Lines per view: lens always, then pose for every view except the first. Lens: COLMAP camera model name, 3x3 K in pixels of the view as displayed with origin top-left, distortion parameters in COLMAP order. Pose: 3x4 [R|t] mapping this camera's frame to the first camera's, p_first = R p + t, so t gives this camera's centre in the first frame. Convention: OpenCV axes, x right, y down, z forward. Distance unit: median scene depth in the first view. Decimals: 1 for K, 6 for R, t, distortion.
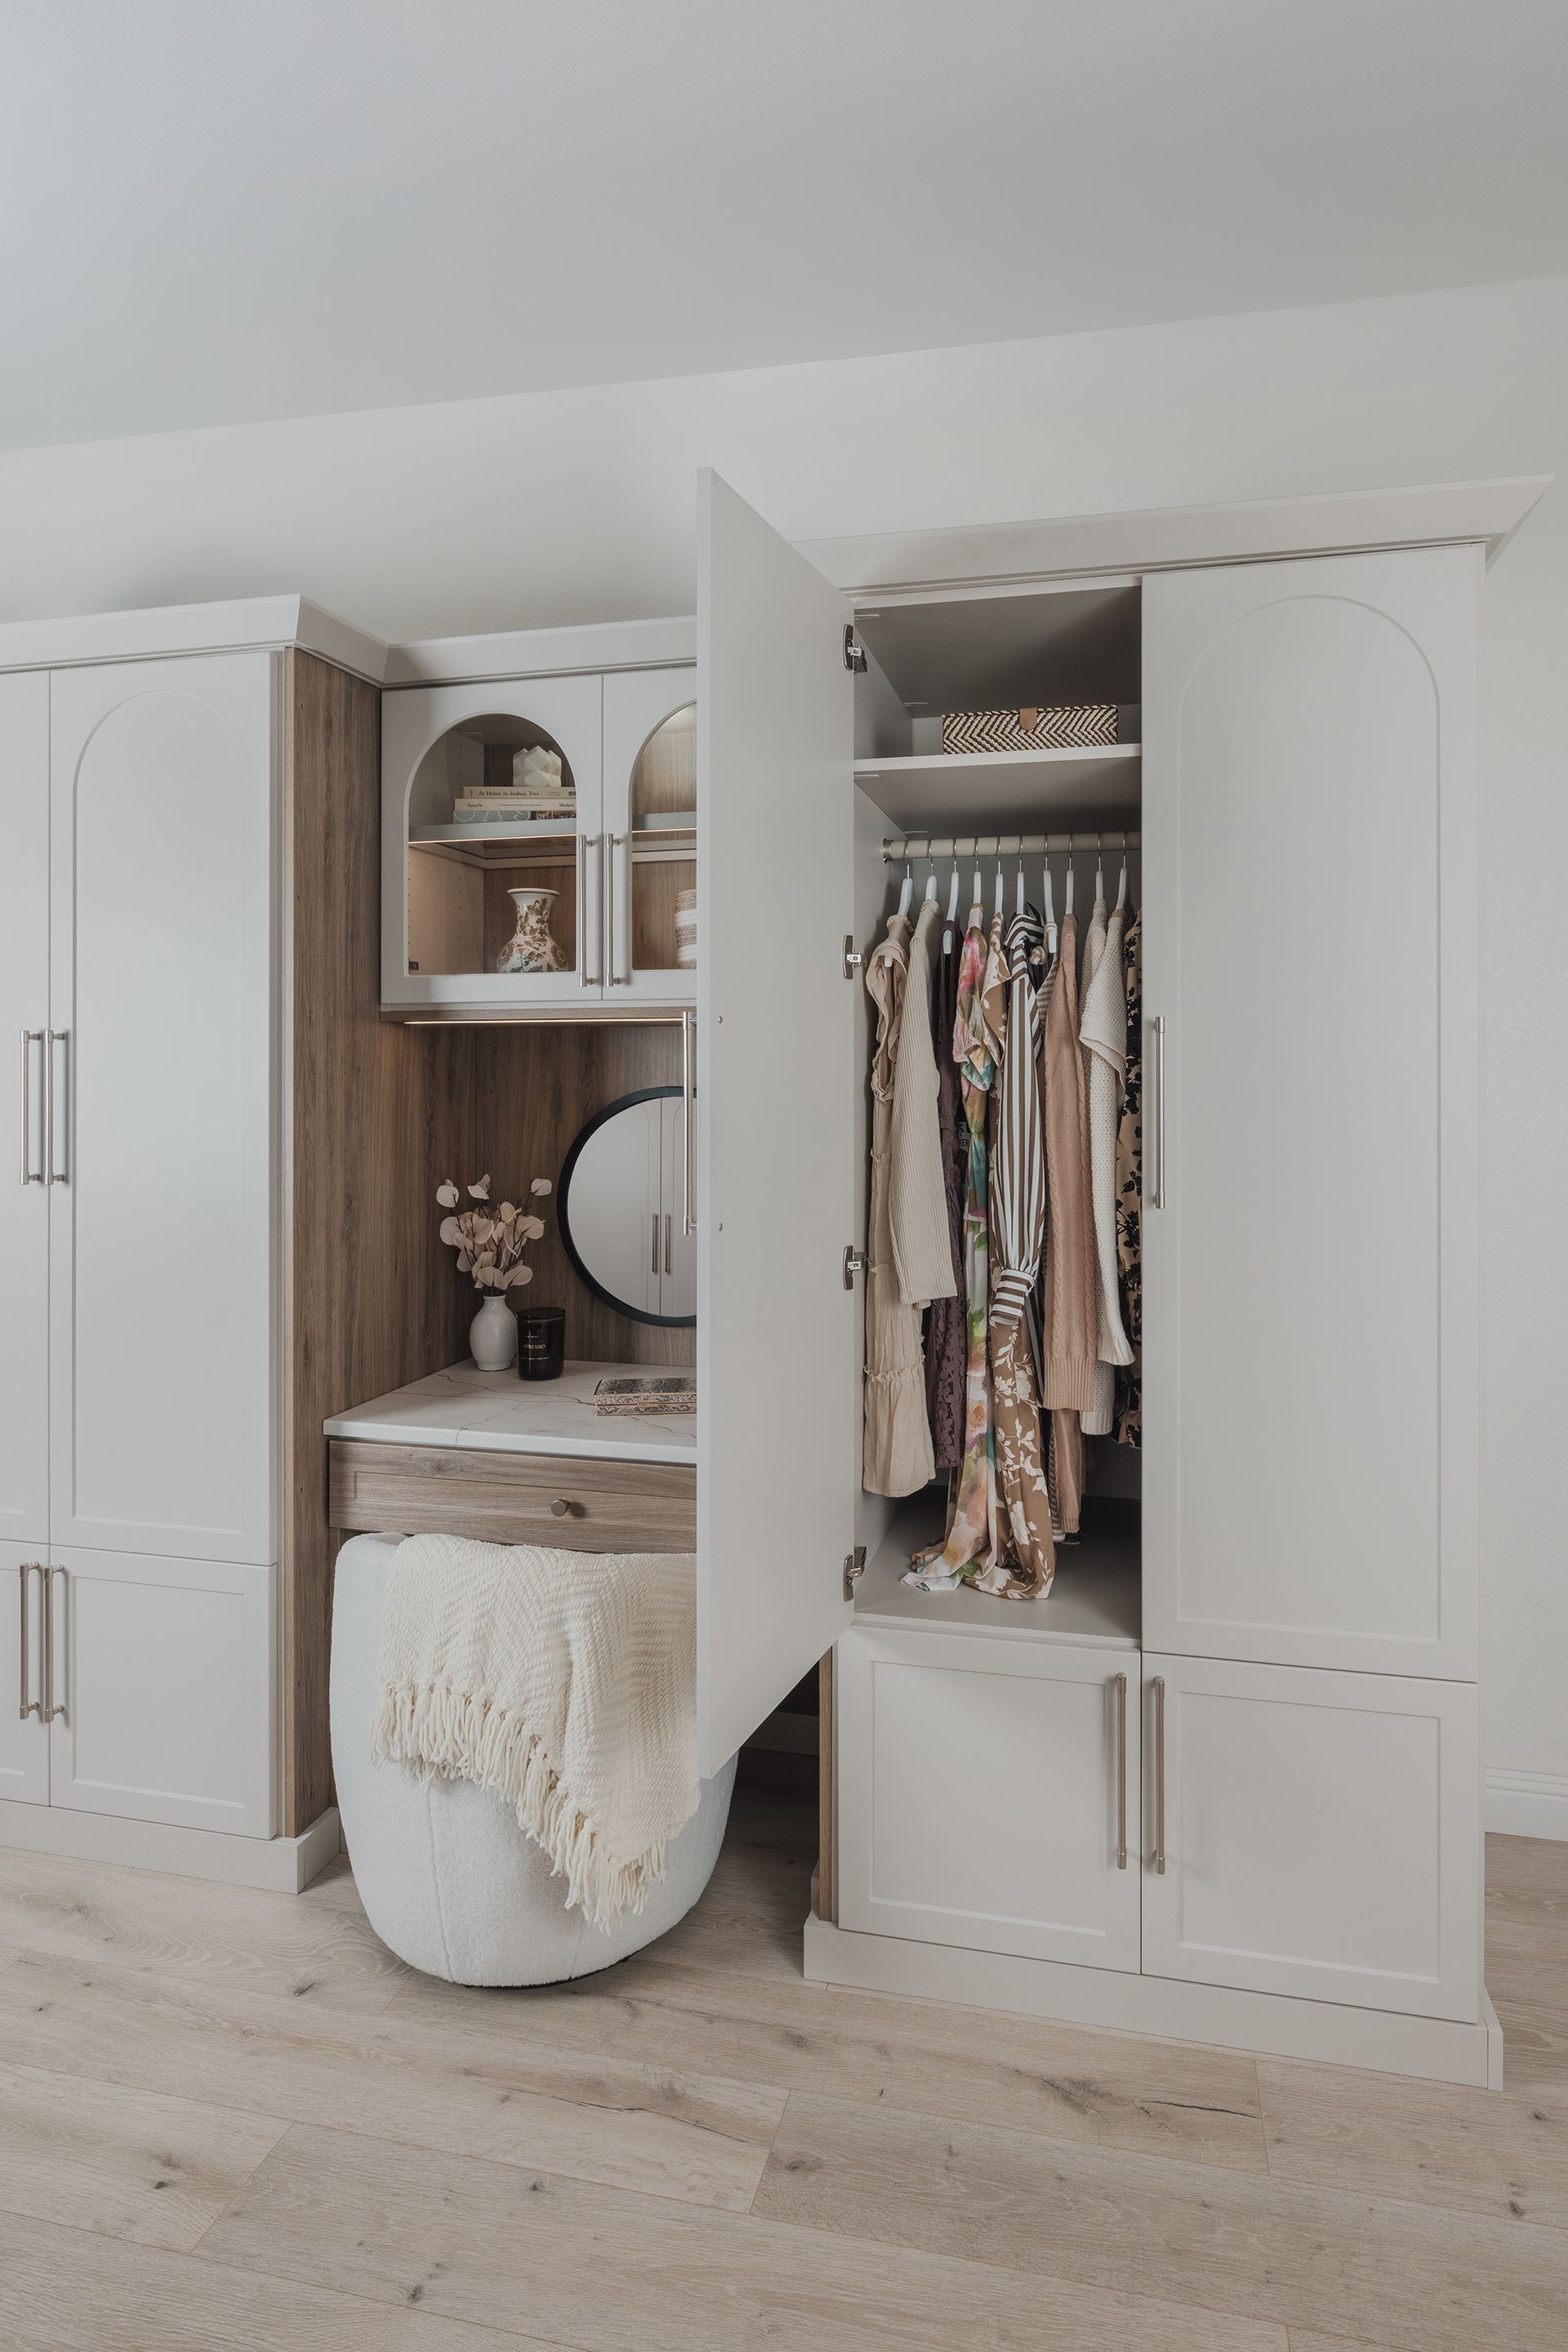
lens RADIAL K [[1161.8, 0, 845.2], [0, 1161.8, 1072.5], [0, 0, 1]] dist [-0.003140, 0.001427]
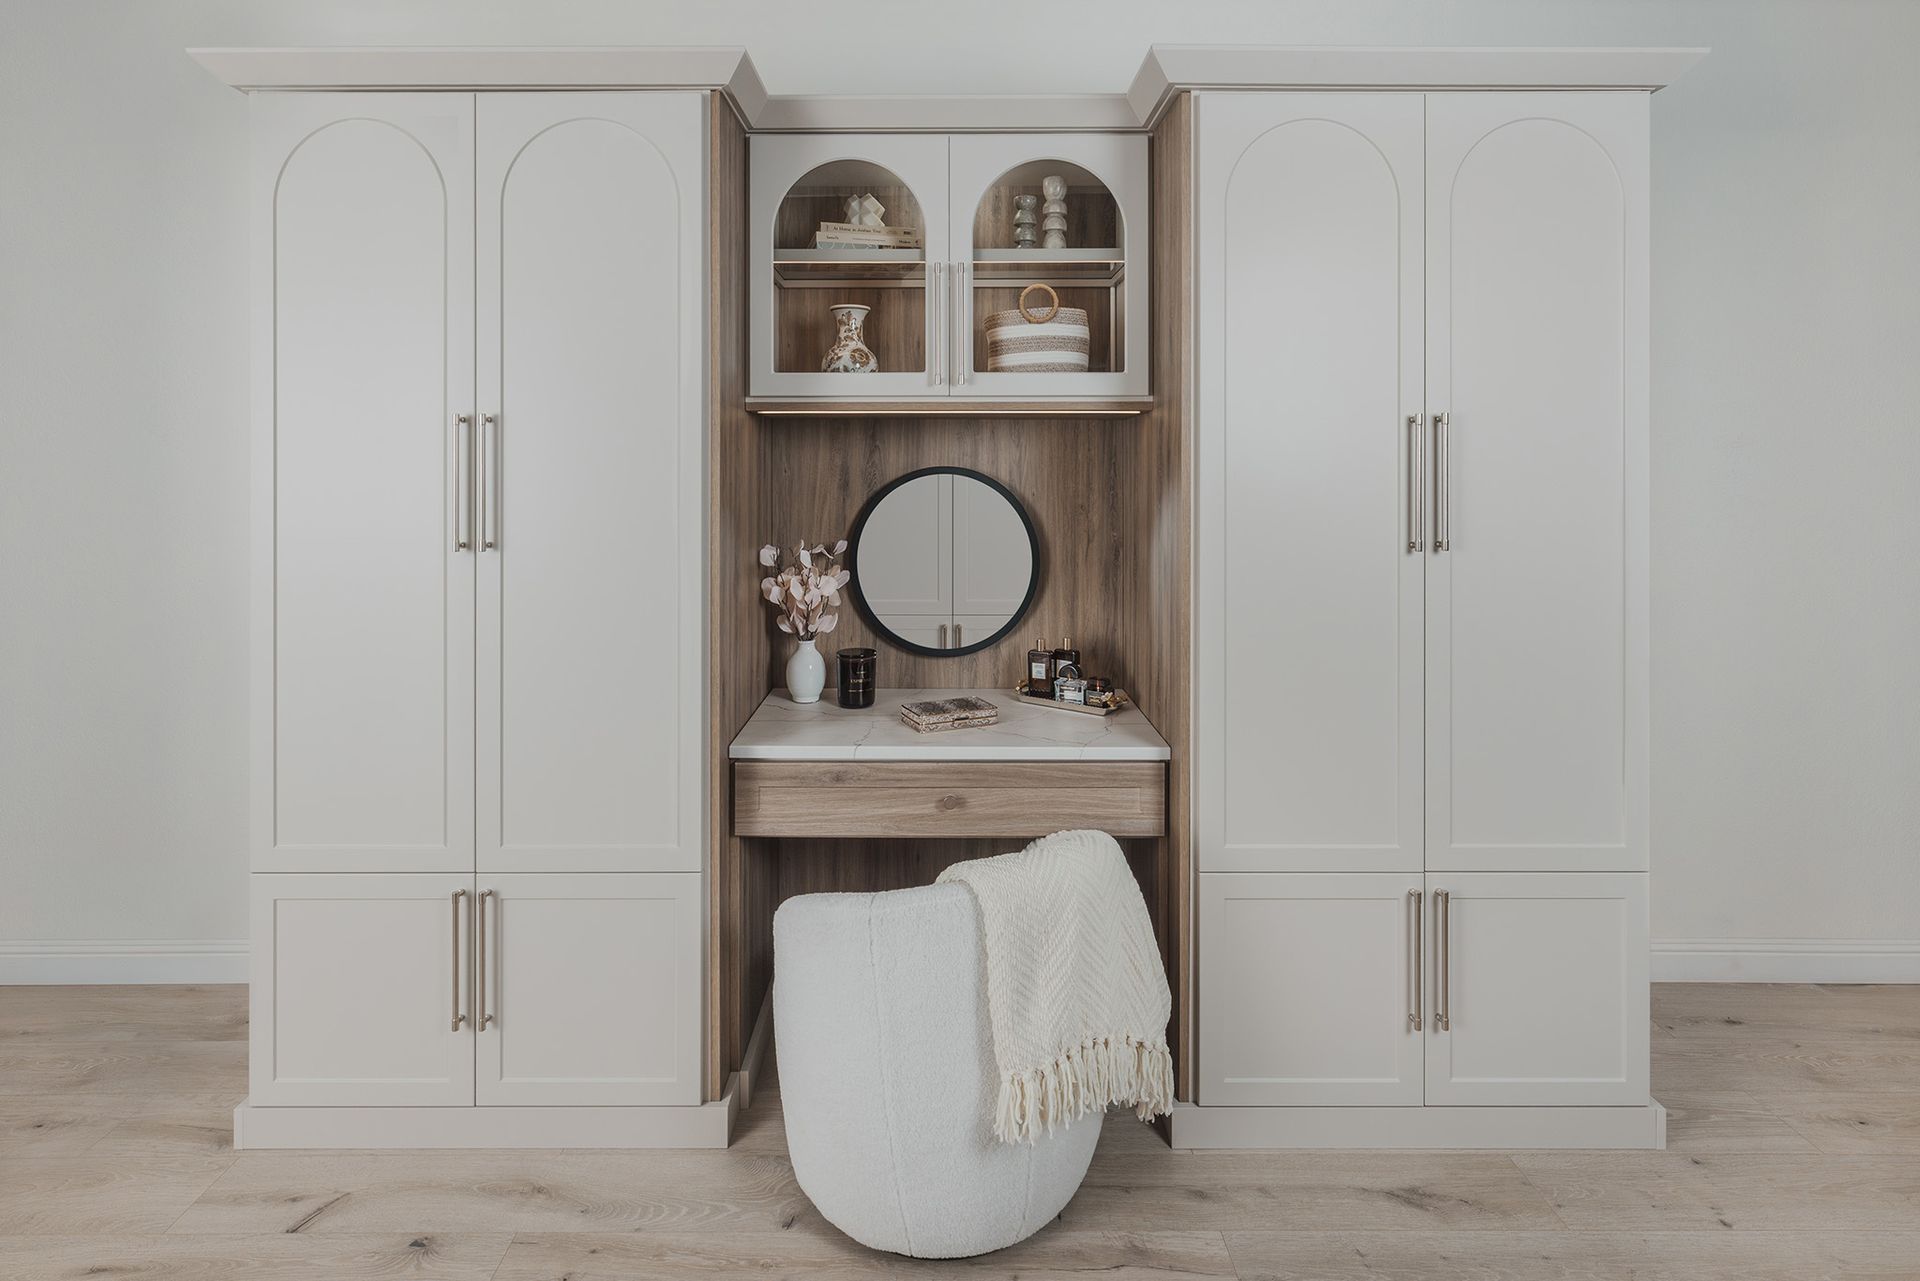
lens RADIAL K [[905.6, 0, 945.6], [0, 905.6, 464.1], [0, 0, 1]] dist [-0.004715, 0.003617]
pose [[0.979412, -0.000735, 0.201869, -0.421522], [0.001456, 0.999993, -0.003421, 0.015826], [-0.201865, 0.003644, 0.979407, 0.050767]]
